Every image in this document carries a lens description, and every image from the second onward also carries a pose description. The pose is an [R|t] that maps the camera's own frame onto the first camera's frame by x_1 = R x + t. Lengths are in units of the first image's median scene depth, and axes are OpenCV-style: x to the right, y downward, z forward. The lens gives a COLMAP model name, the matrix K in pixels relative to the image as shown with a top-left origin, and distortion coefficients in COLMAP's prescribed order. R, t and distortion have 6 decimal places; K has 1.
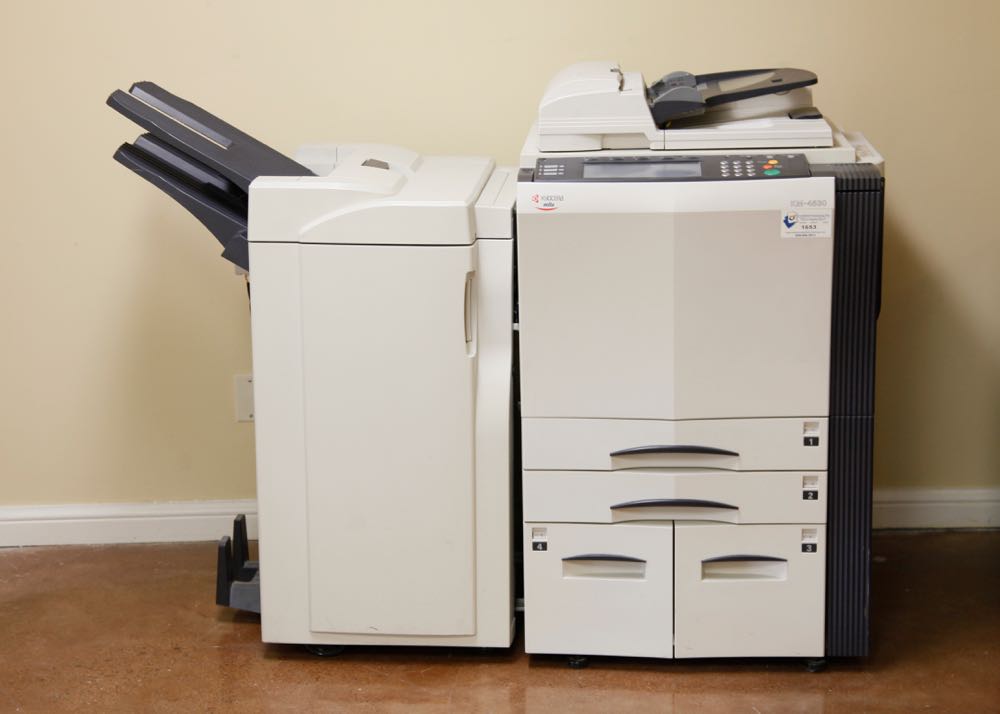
lens RADIAL K [[1631.0, 0, 501.3], [0, 1631.0, 358.8], [0, 0, 1]] dist [0.104618, 0.000000]
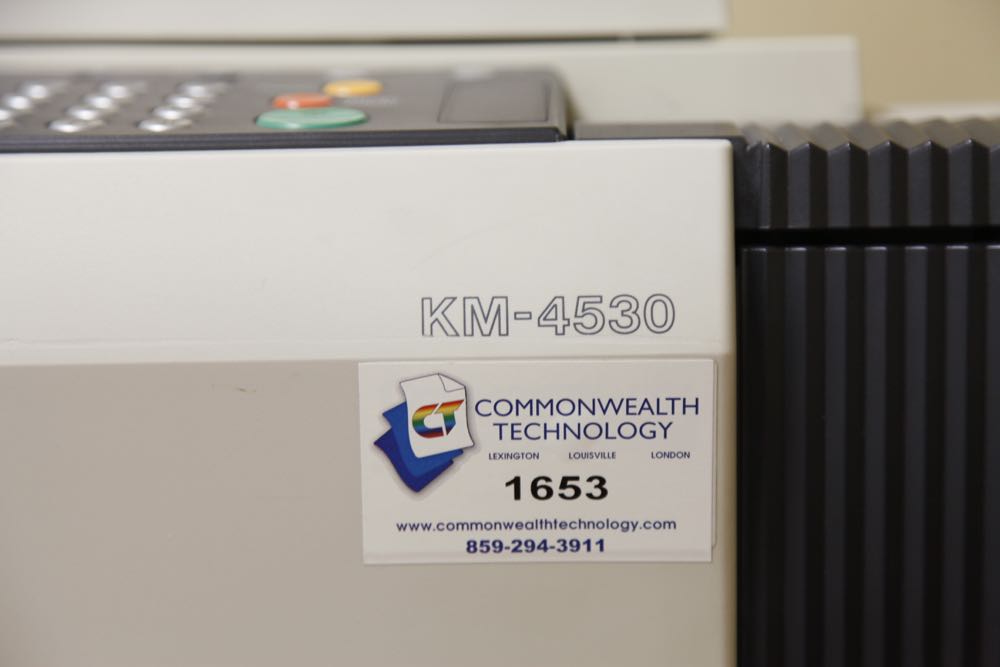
lens RADIAL K [[2600.2, 0, 499.5], [0, 2600.2, 333.0], [0, 0, 1]] dist [0.618852, 0.000000]
pose [[0.995284, 0.010930, 0.096386, 0.161210], [0.004886, 0.986722, -0.162345, -0.057192], [-0.096881, 0.162050, 0.982015, 0.779088]]
